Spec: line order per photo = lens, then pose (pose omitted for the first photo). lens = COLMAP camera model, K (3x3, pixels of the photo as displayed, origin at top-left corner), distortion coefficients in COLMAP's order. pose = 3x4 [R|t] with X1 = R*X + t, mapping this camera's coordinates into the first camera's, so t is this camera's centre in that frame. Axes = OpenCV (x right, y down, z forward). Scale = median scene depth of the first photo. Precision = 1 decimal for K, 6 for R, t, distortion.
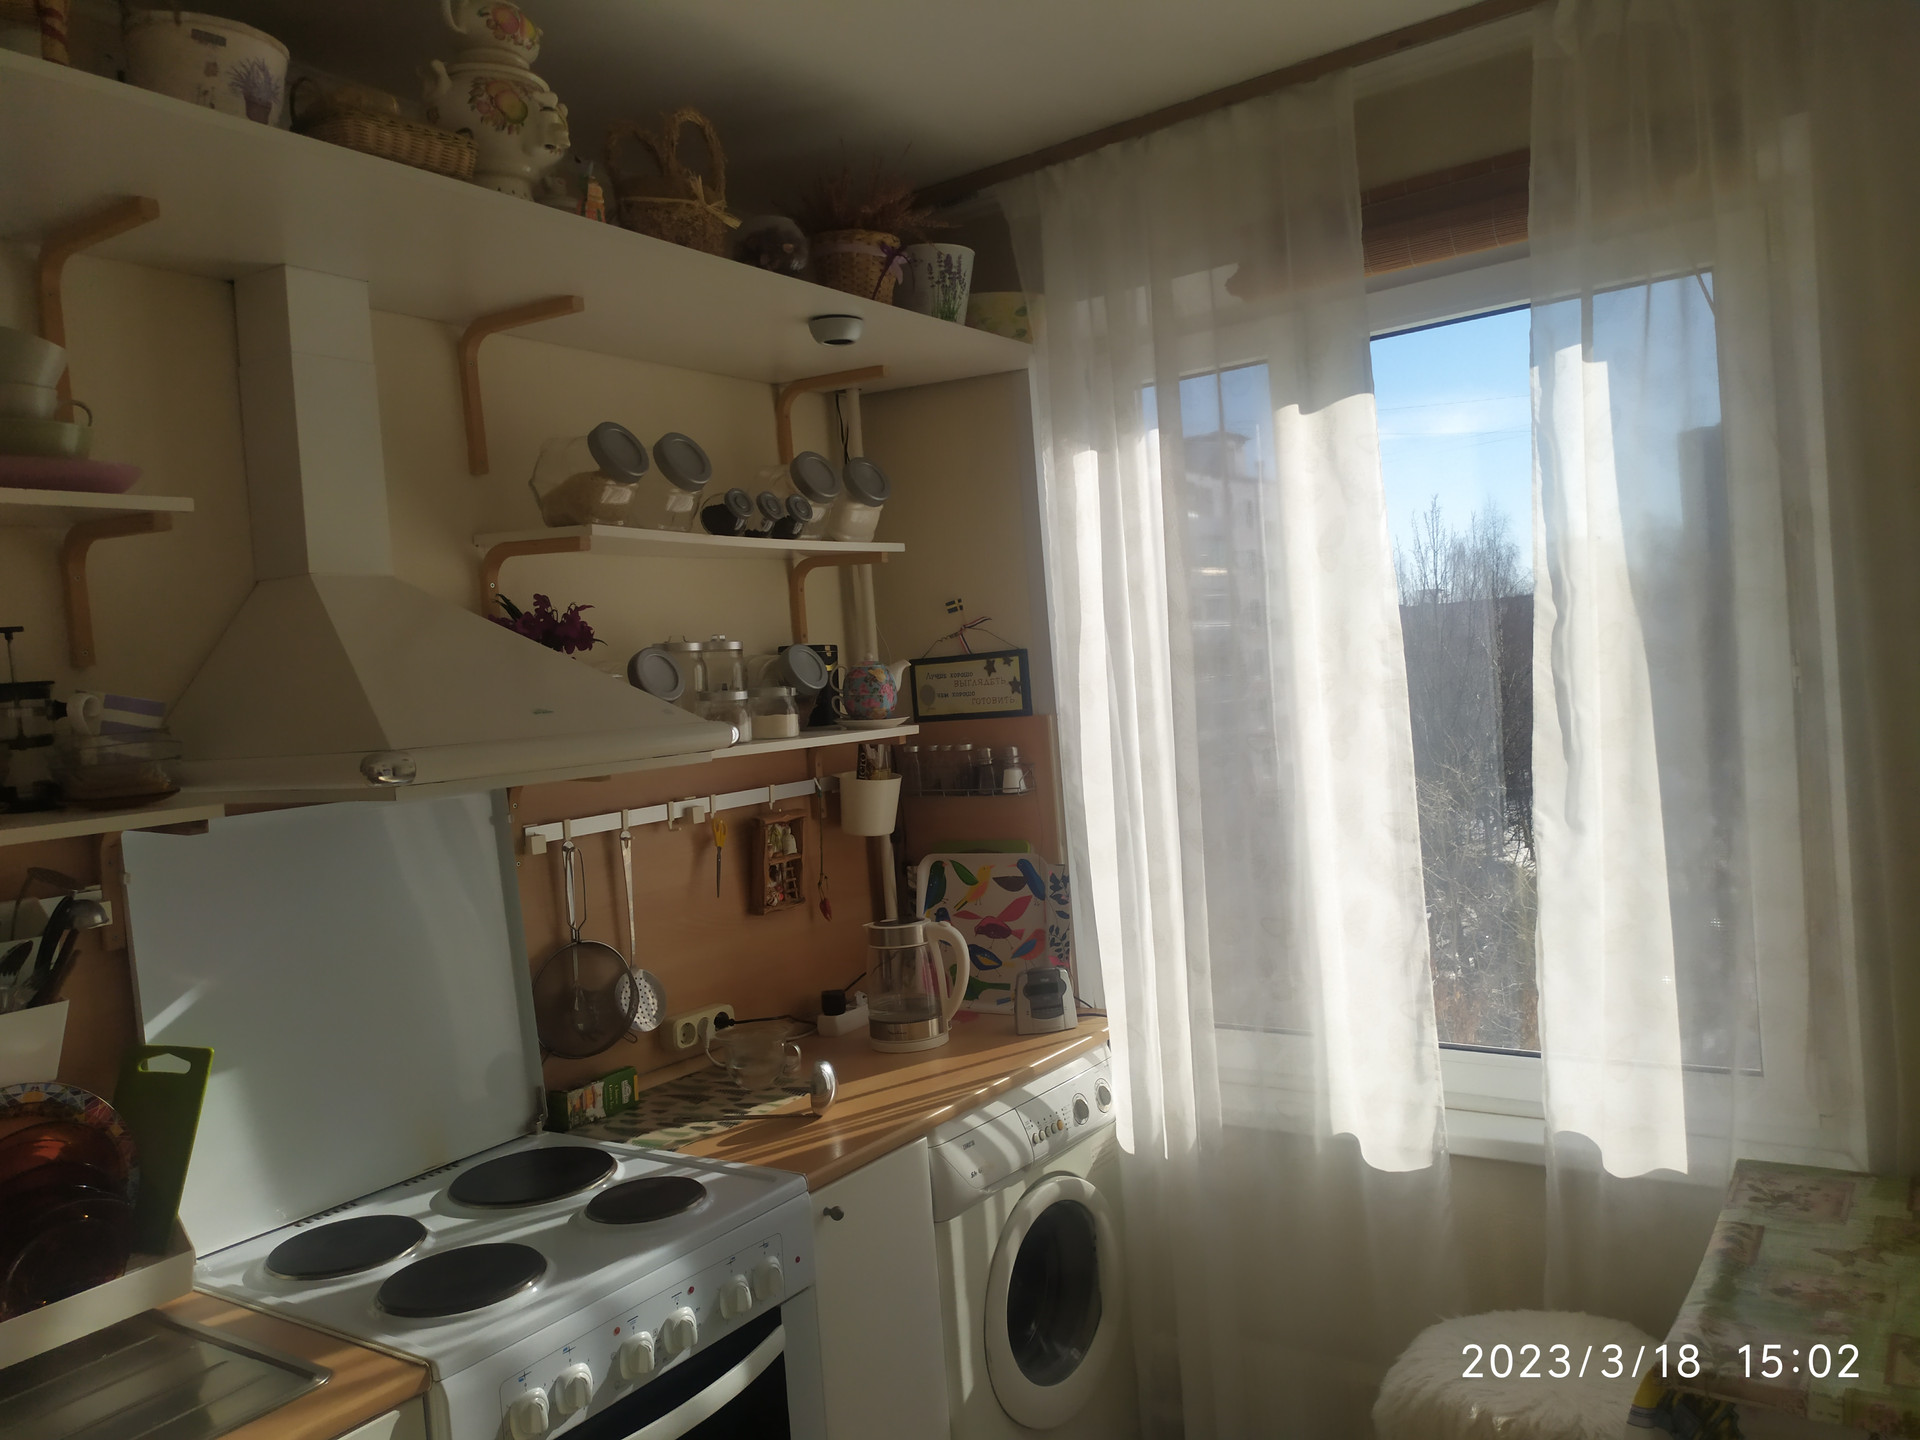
lens RADIAL K [[1423.3, 0, 960.0], [0, 1423.3, 720.0], [0, 0, 1]] dist [0.073749, -0.087041]
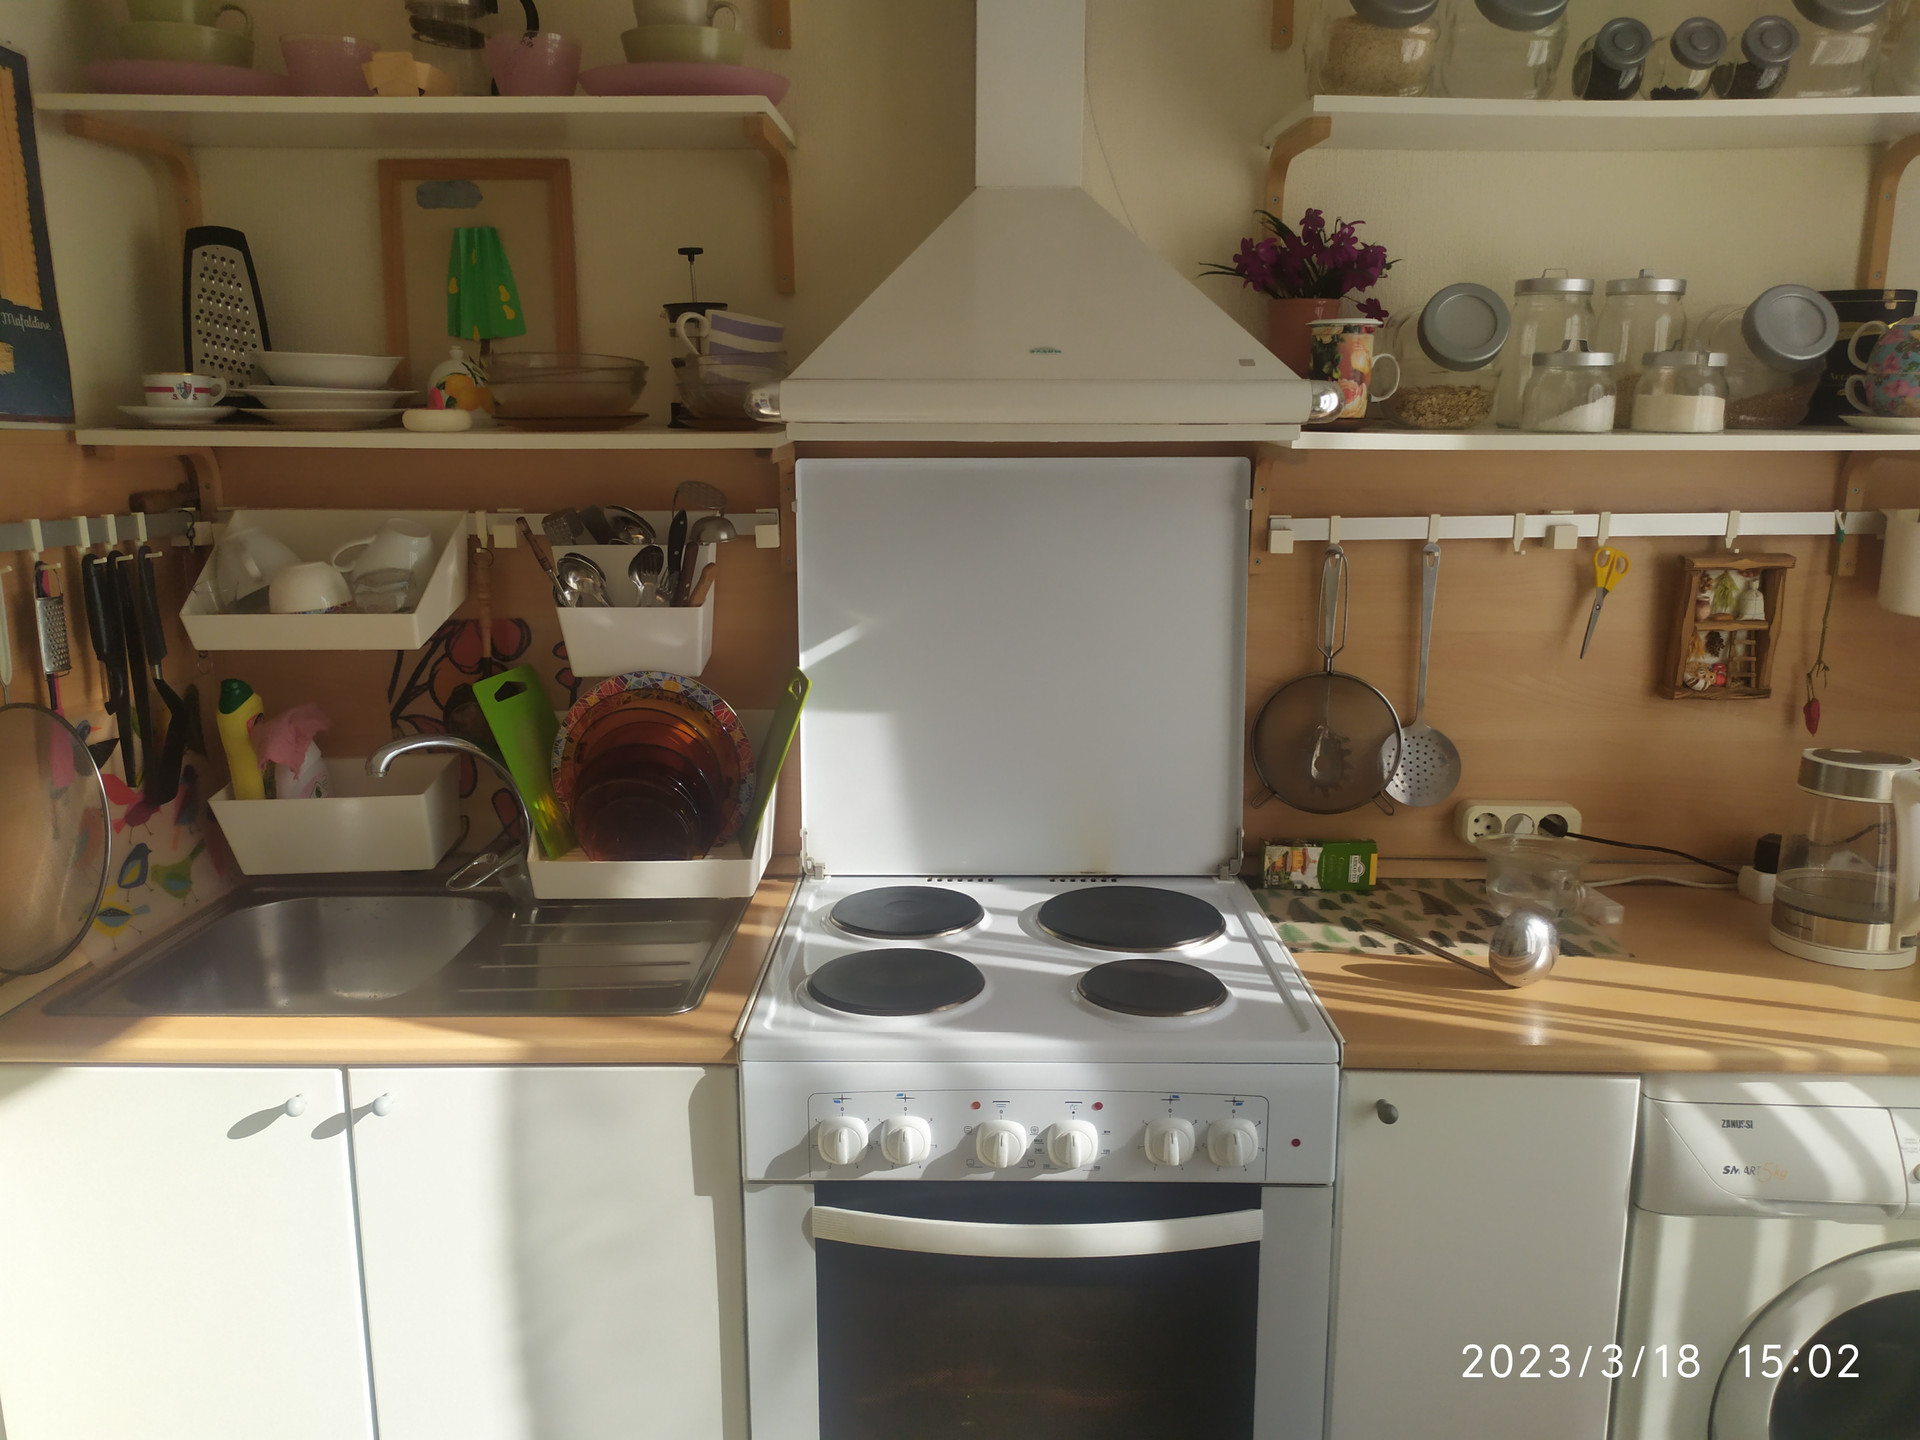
lens RADIAL K [[1461.9, 0, 958.8], [0, 1461.9, 727.6], [0, 0, 1]] dist [0.062305, -0.055984]
pose [[0.561591, 0.233315, -0.793838, 0.281272], [-0.065706, 0.968966, 0.238303, 0.004190], [0.824802, -0.081669, 0.559493, 0.385469]]
